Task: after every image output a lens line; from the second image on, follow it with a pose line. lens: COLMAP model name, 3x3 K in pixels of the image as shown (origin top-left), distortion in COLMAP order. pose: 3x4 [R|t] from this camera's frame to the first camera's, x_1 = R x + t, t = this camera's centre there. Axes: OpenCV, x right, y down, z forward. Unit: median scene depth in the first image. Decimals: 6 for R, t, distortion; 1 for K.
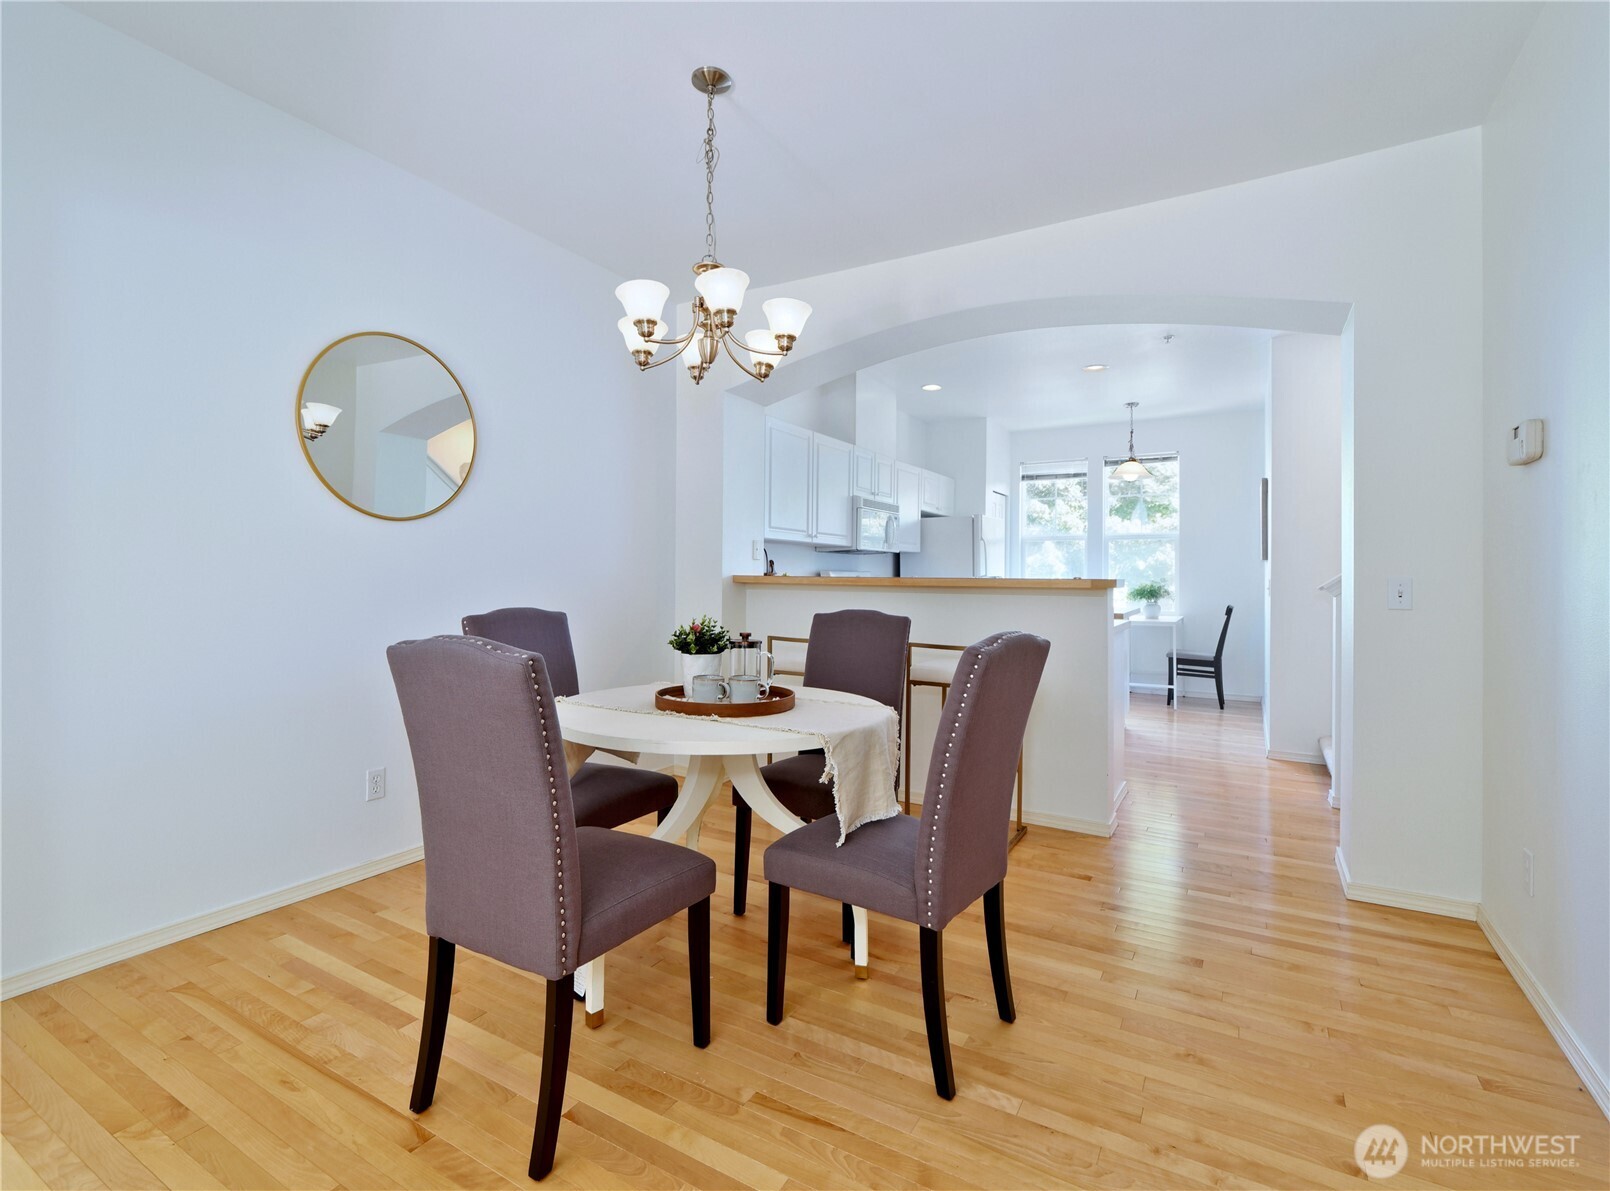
lens RADIAL K [[740.6, 0, 802.5], [0, 740.6, 587.3], [0, 0, 1]] dist [-0.004538, -0.001136]
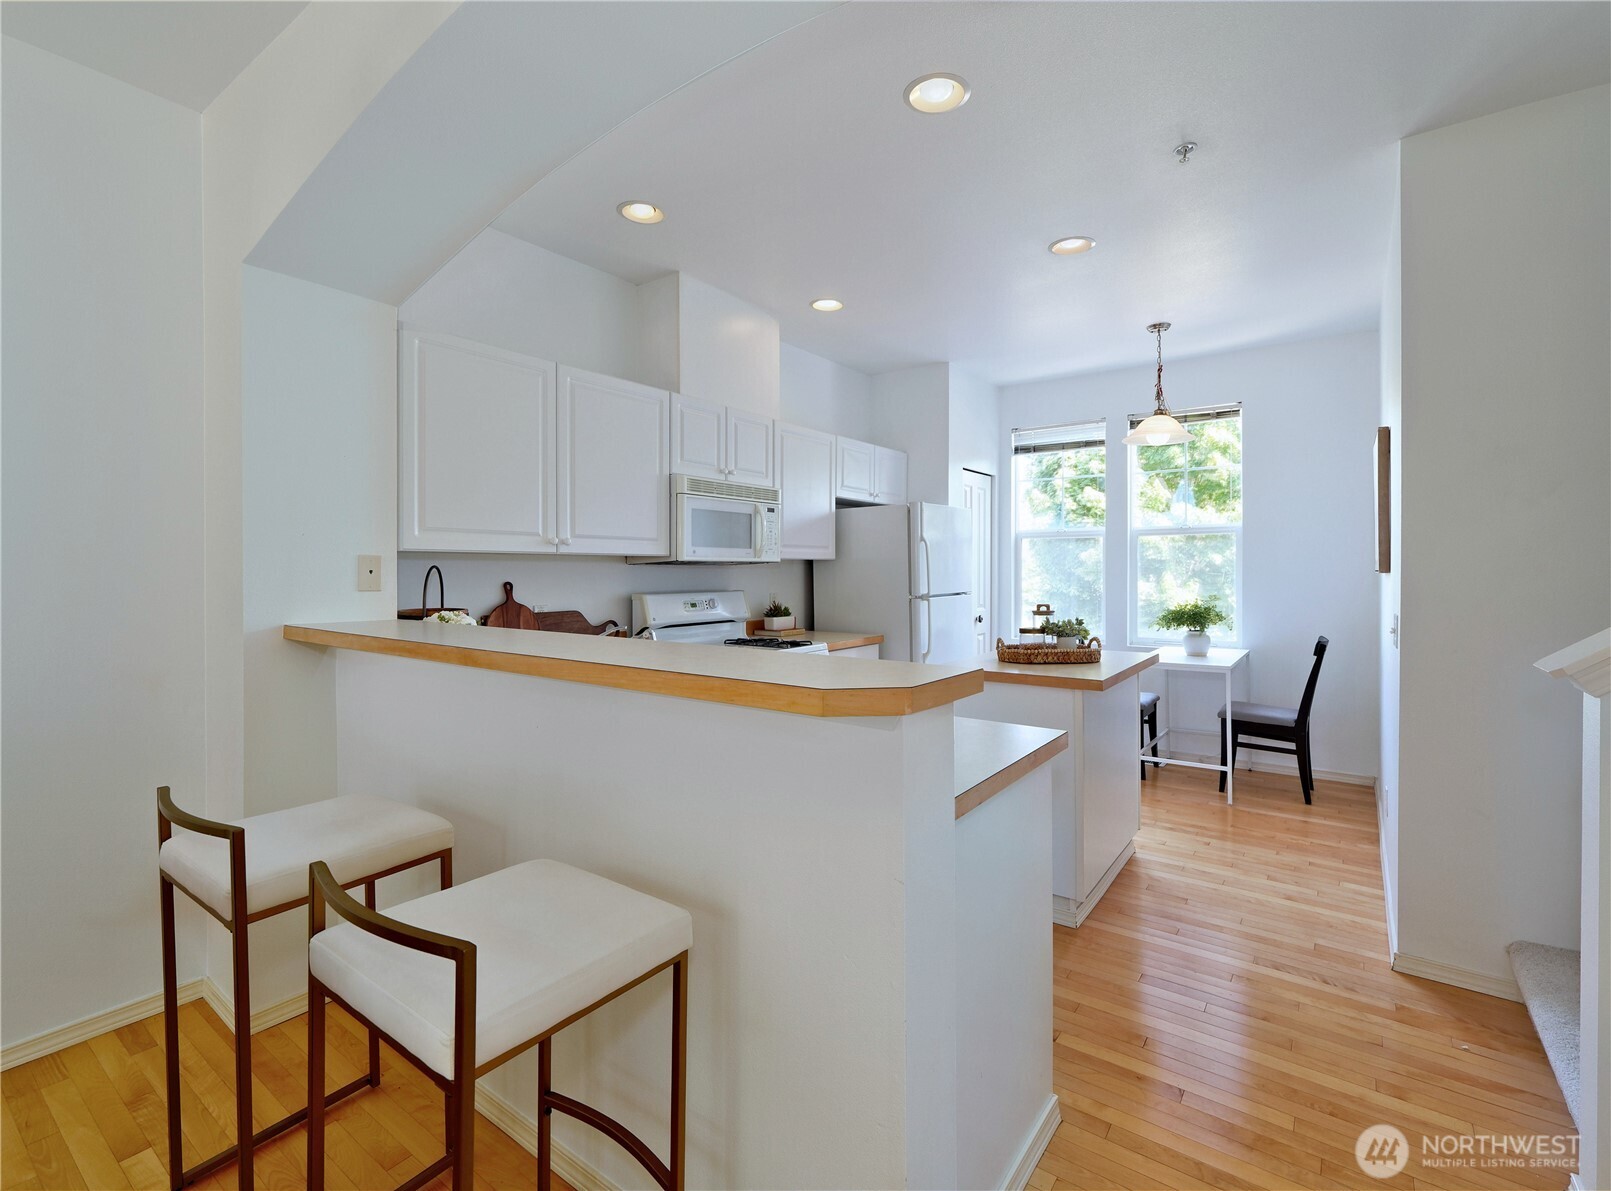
lens RADIAL K [[741.0, 0, 805.0], [0, 741.0, 585.5], [0, 0, 1]] dist [-0.004538, -0.001136]
pose [[0.995386, -0.006998, -0.095701, 0.195825], [0.007546, 0.999957, 0.005369, -0.027473], [0.095659, -0.006066, 0.995396, 0.323546]]
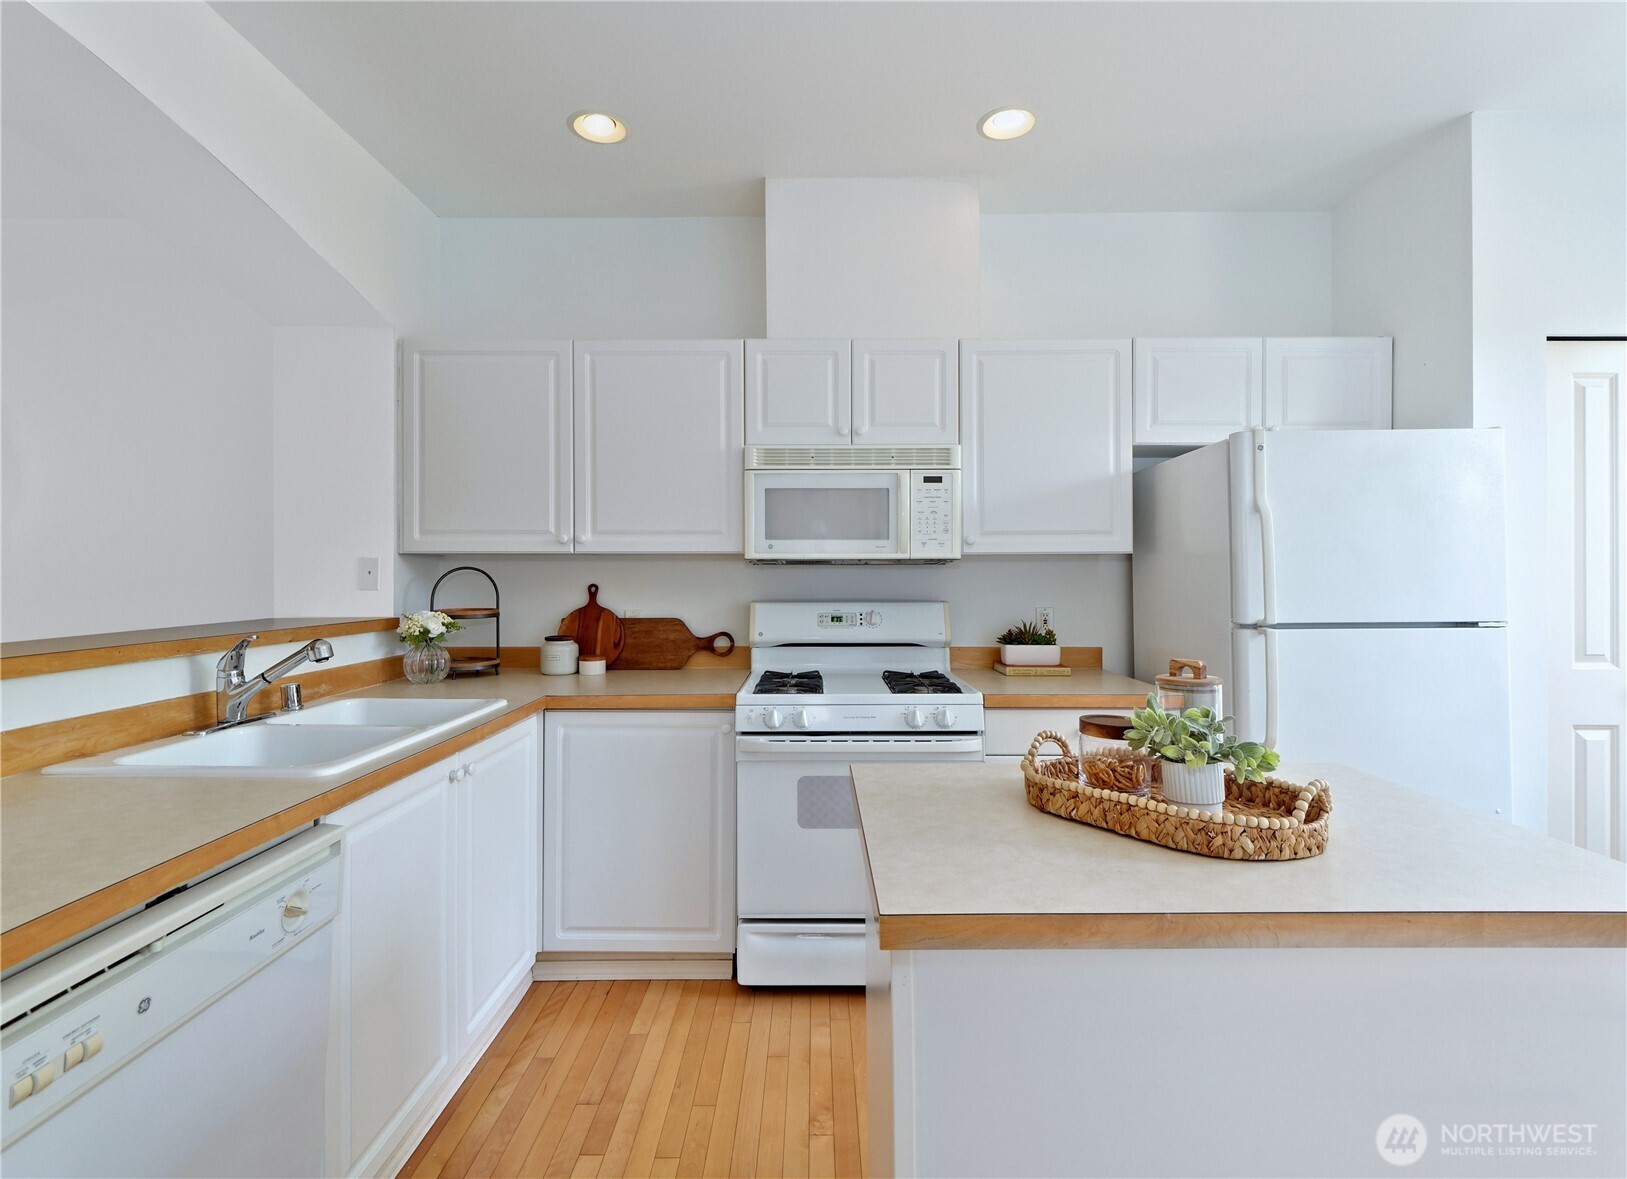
lens RADIAL K [[730.0, 0, 811.4], [0, 730.0, 580.9], [0, 0, 1]] dist [-0.011748, -0.000202]
pose [[0.501172, -0.001168, -0.865347, 0.405419], [-0.008877, 0.999940, -0.006491, -0.028866], [0.865302, 0.010935, 0.501131, 0.660956]]
